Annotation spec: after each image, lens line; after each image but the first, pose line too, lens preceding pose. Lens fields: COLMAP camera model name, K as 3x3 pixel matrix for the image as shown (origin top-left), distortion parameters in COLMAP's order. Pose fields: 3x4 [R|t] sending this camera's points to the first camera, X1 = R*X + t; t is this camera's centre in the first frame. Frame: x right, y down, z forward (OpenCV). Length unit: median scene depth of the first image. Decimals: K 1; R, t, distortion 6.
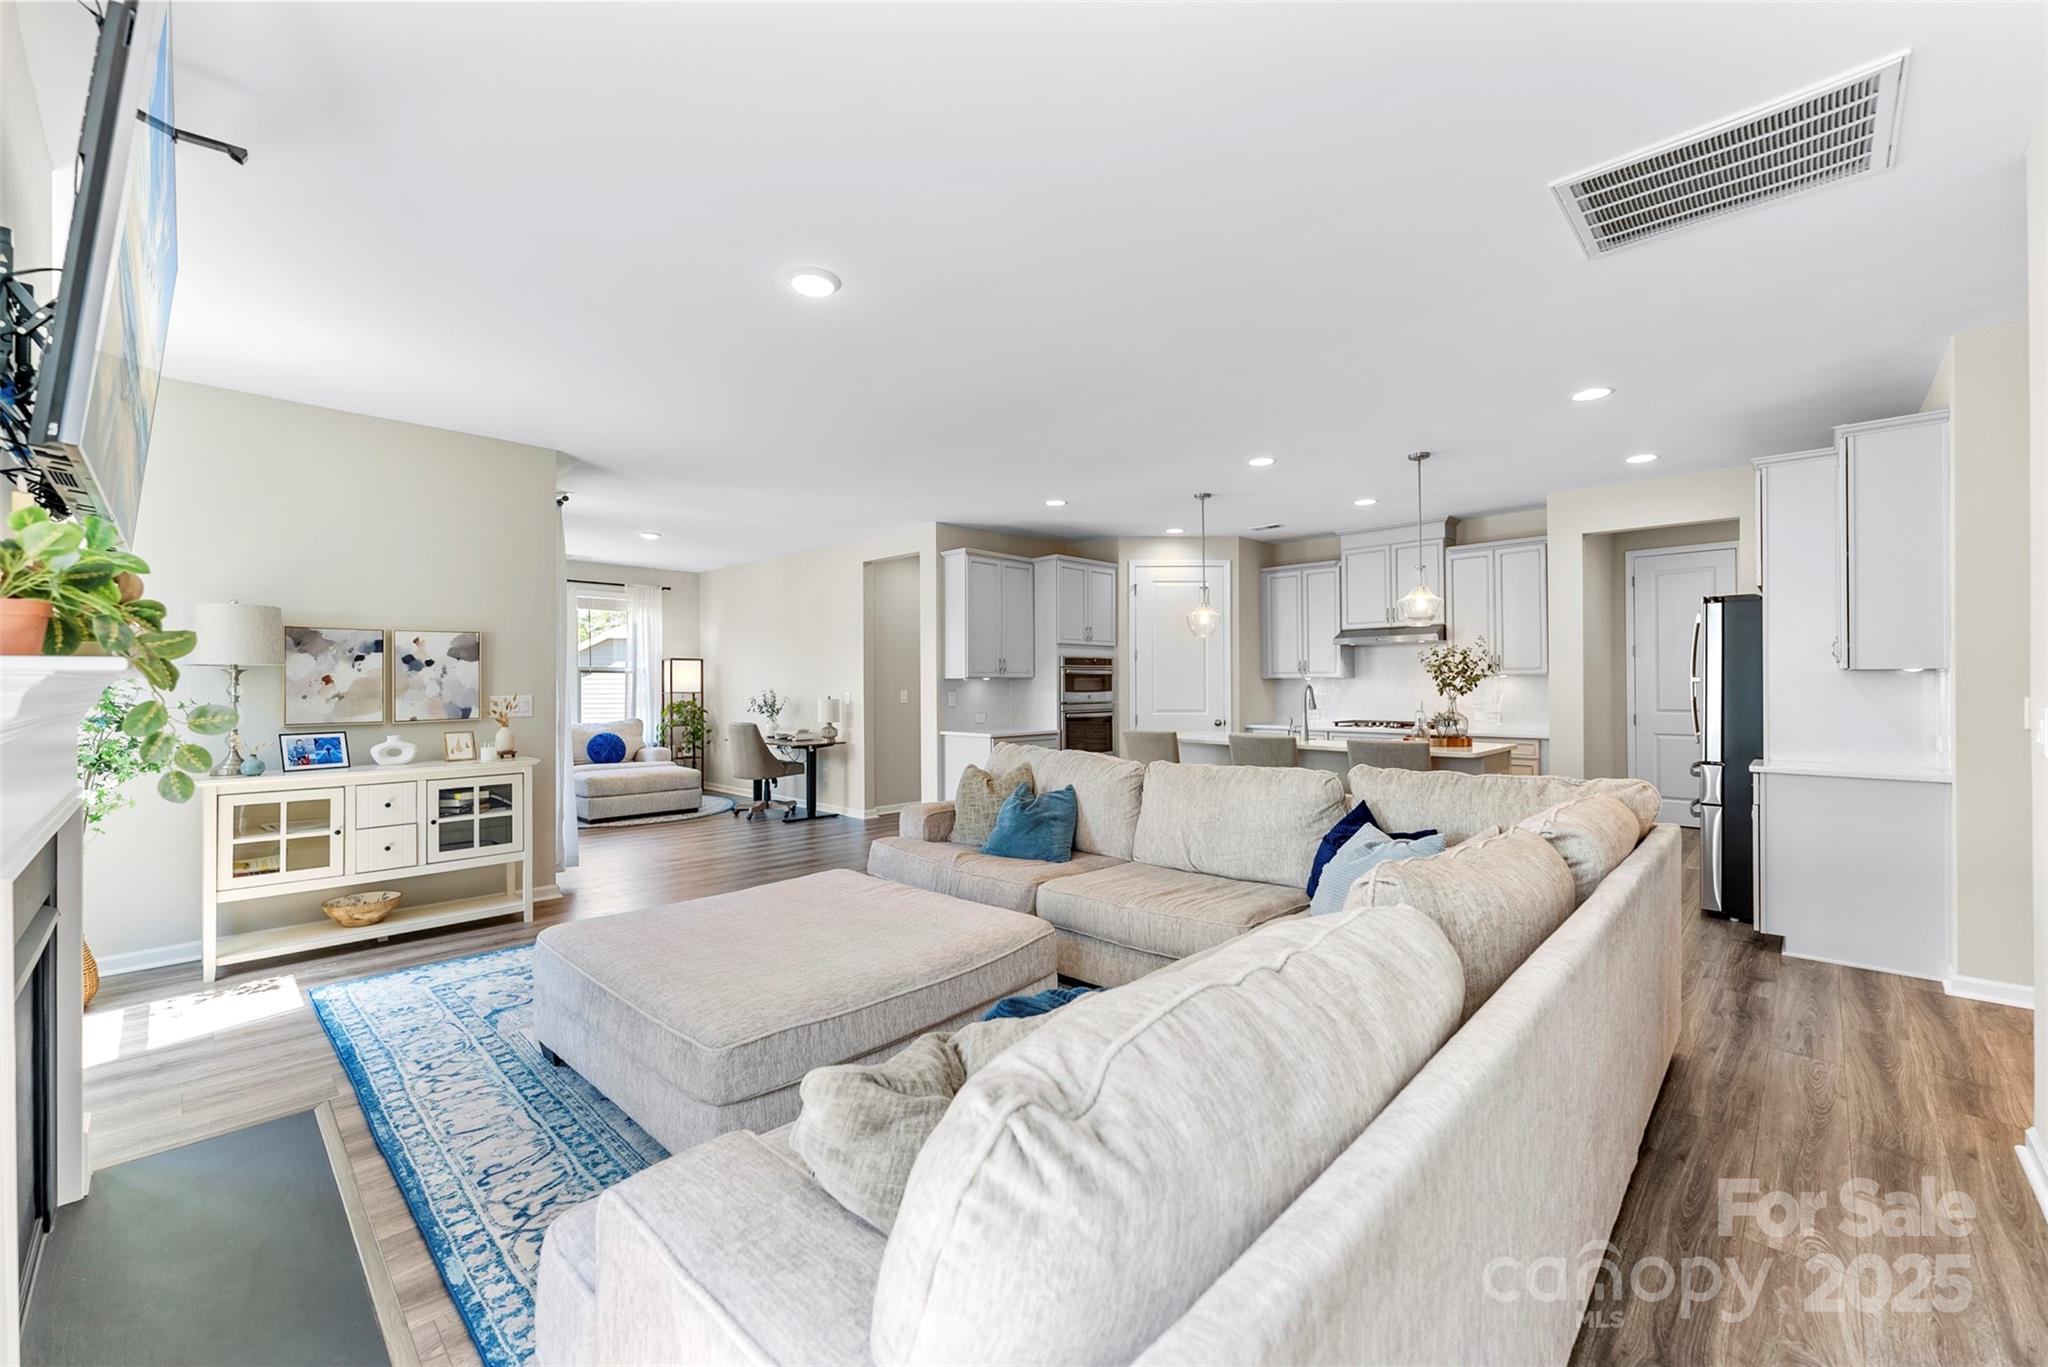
lens RADIAL K [[817.2, 0, 1020.9], [0, 817.2, 682.6], [0, 0, 1]] dist [0.001512, -0.000223]
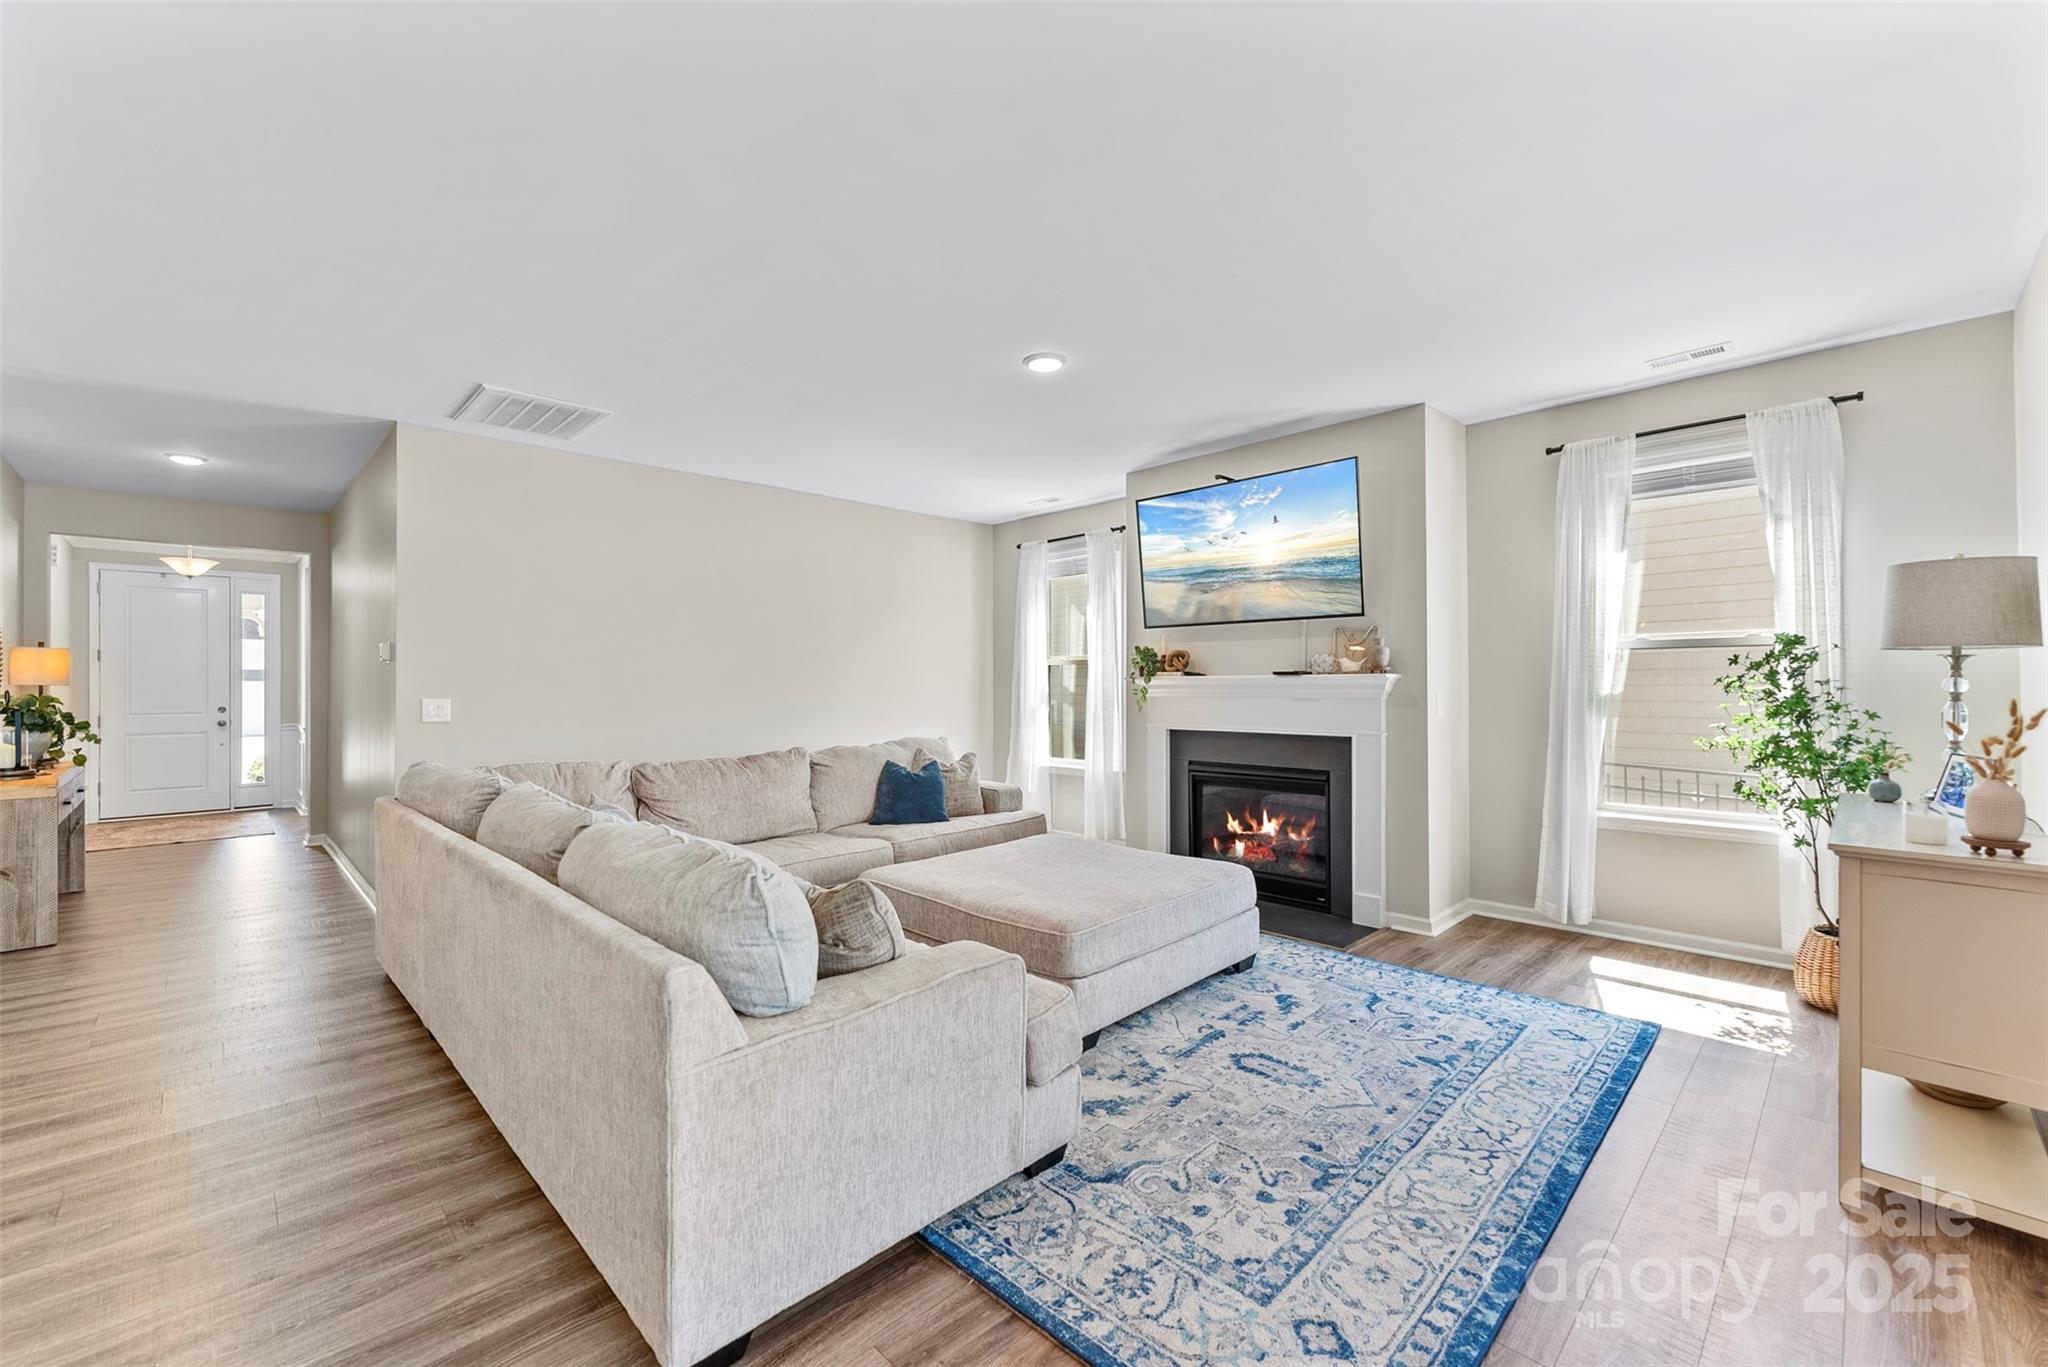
lens RADIAL K [[830.6, 0, 1022.0], [0, 830.6, 679.5], [0, 0, 1]] dist [0.001351, -0.000640]
pose [[-0.999642, 0.007507, 0.025663, -0.114561], [0.007315, 0.999945, -0.007576, 0.001942], [-0.025718, -0.007386, -0.999642, 1.061535]]
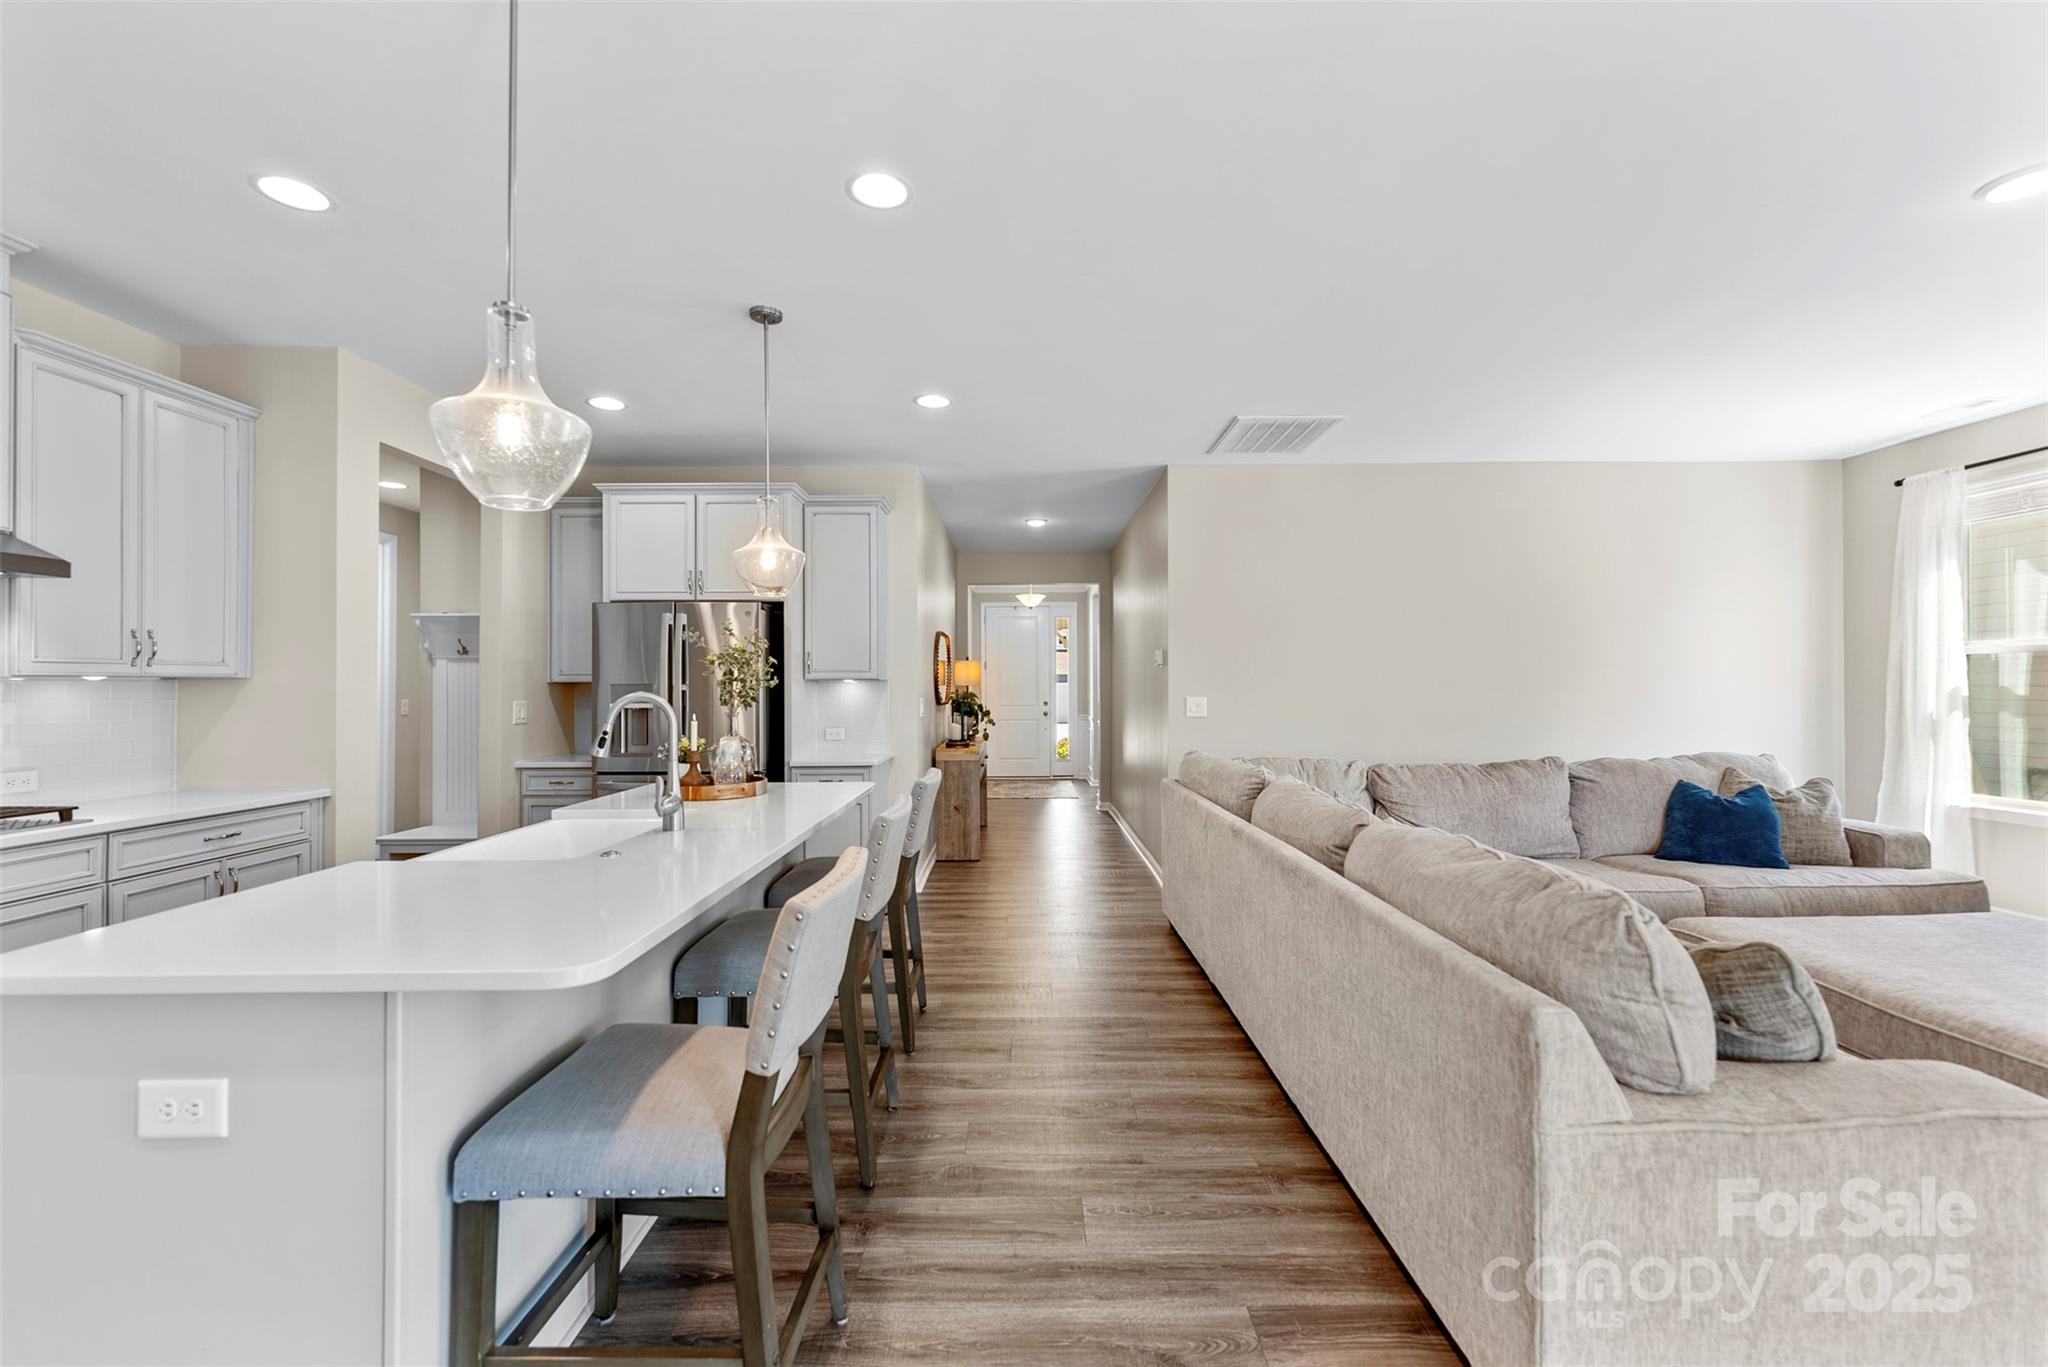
lens RADIAL K [[830.6, 0, 1022.0], [0, 830.6, 679.5], [0, 0, 1]] dist [0.001351, -0.000640]
pose [[-0.694682, 0.013504, 0.719190, -0.068962], [0.005692, 0.999896, -0.013277, 0.002031], [-0.719294, -0.005130, -0.694686, 1.064837]]
